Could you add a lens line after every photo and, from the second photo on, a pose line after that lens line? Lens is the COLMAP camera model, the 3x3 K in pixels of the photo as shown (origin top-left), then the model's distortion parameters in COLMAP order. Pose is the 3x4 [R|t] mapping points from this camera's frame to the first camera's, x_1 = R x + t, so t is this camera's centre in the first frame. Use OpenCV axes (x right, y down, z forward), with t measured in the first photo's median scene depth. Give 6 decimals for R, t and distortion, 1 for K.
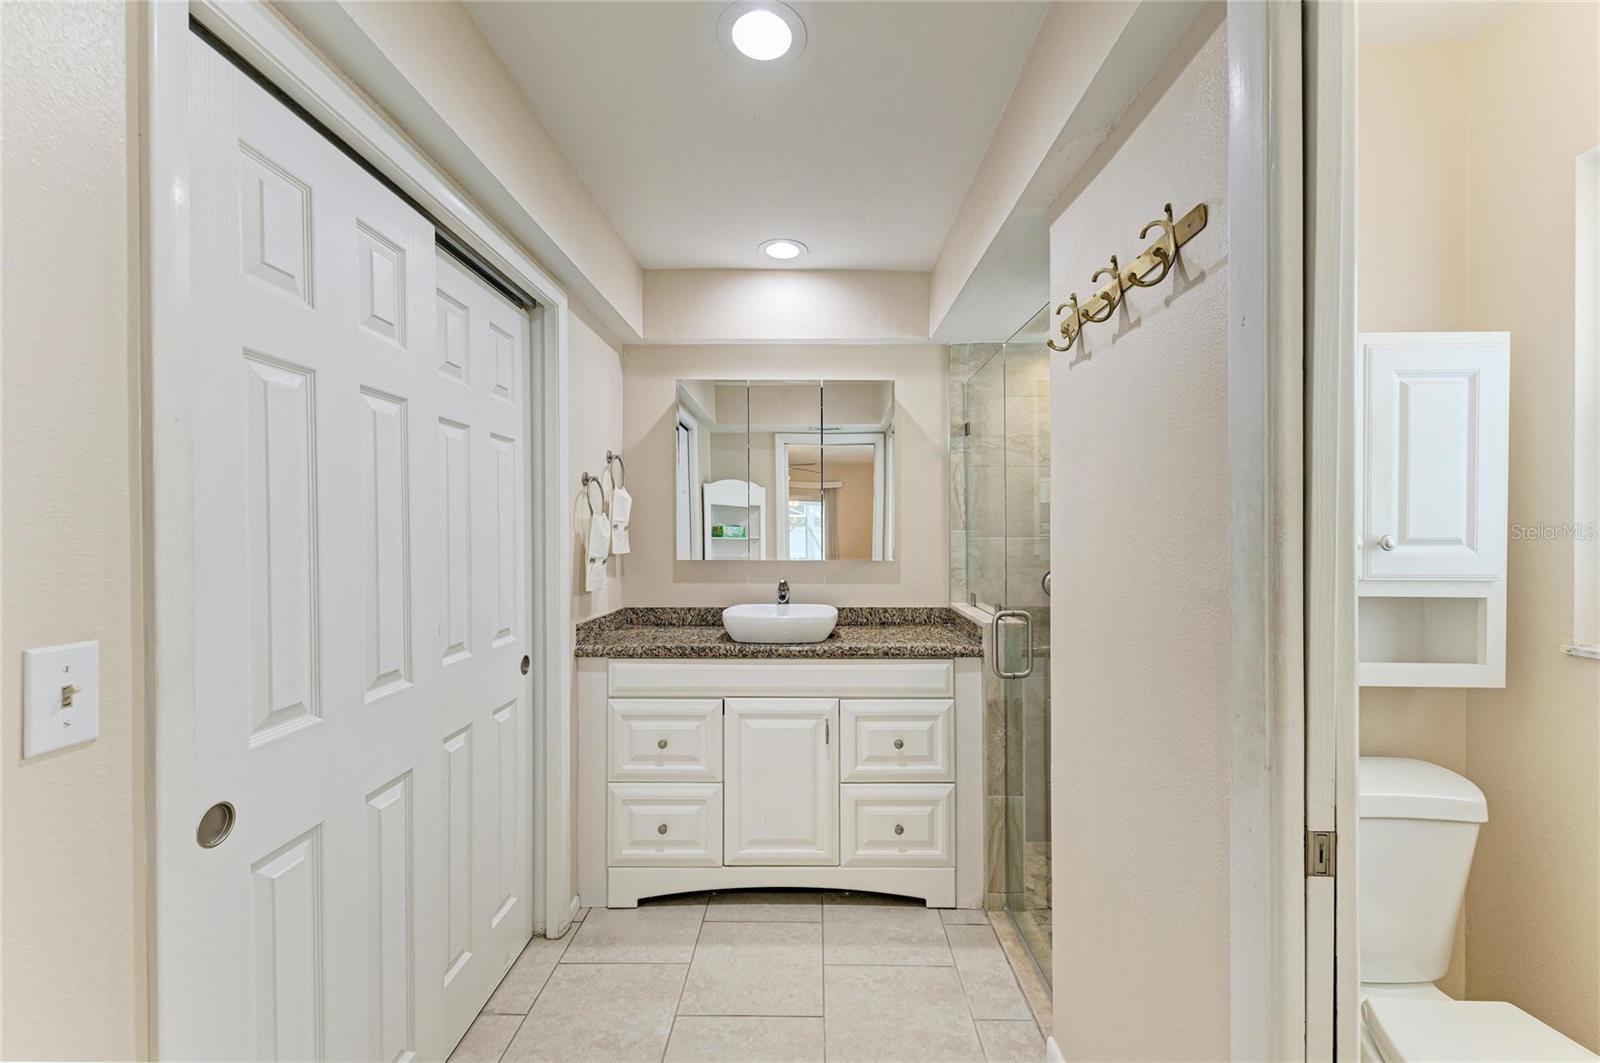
lens RADIAL K [[610.9, 0, 805.6], [0, 610.9, 531.1], [0, 0, 1]] dist [0.014809, -0.001937]
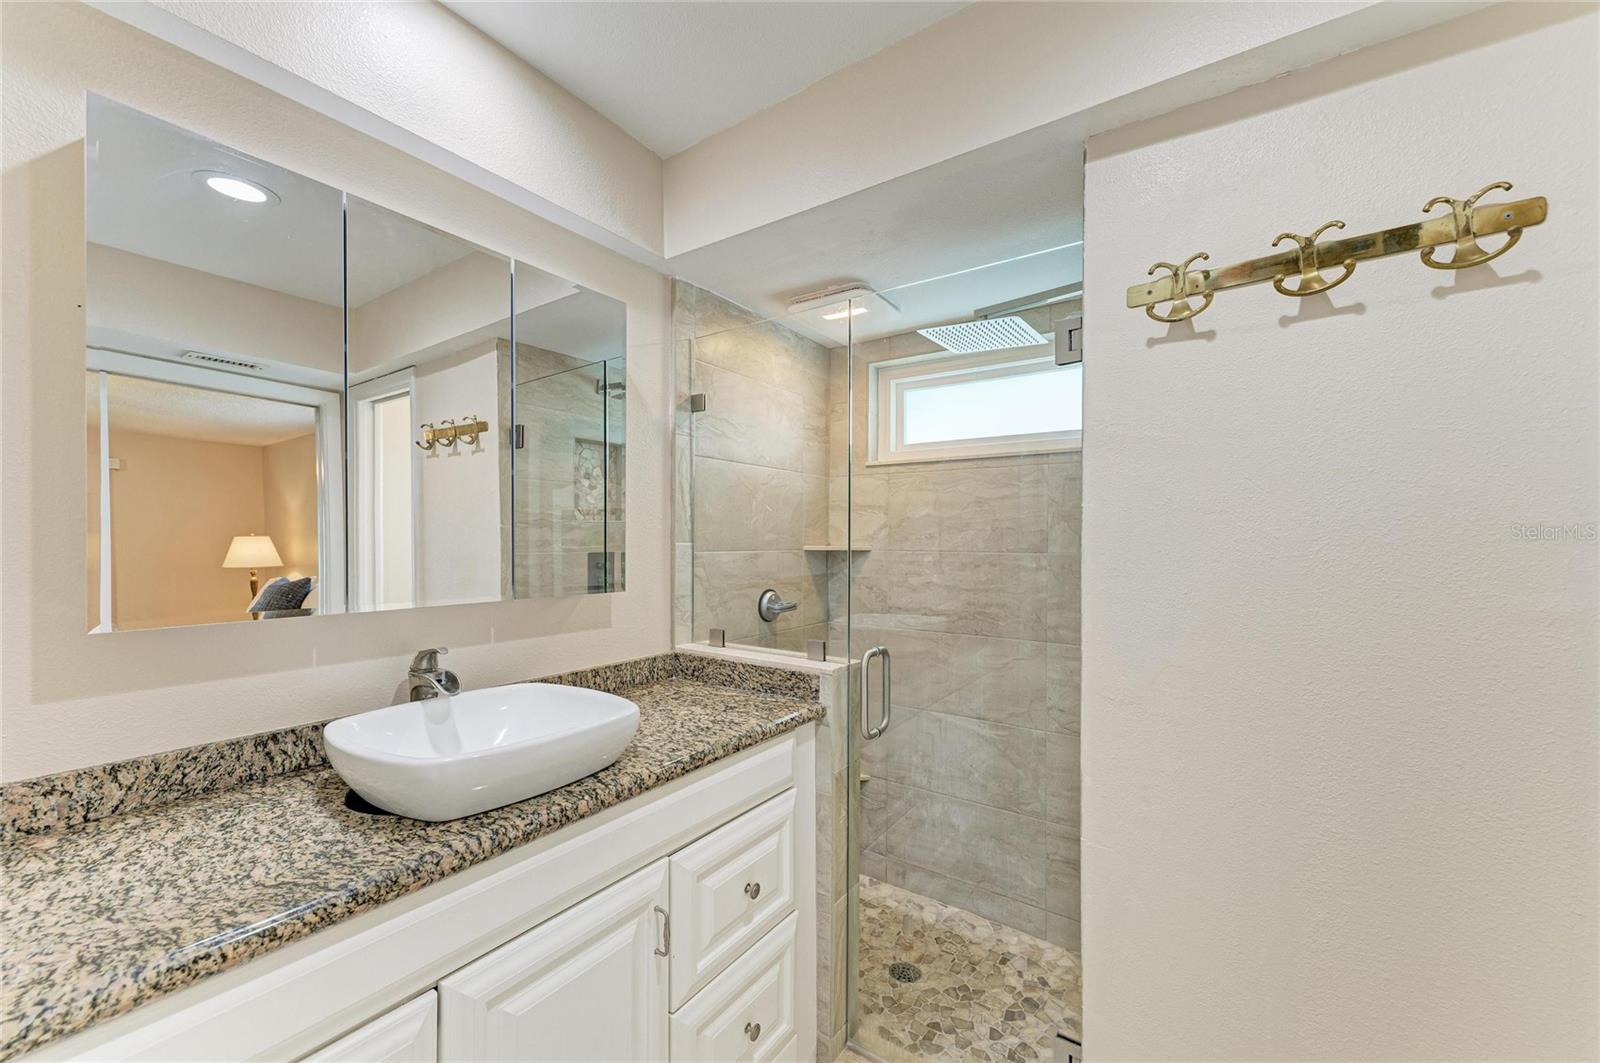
lens RADIAL K [[610.9, 0, 798.3], [0, 610.9, 540.4], [0, 0, 1]] dist [0.014809, -0.001937]
pose [[0.571211, 0.006196, 0.820780, -0.259171], [0.003893, 0.999940, -0.010257, 0.004061], [-0.820794, 0.009055, 0.571152, 0.484046]]
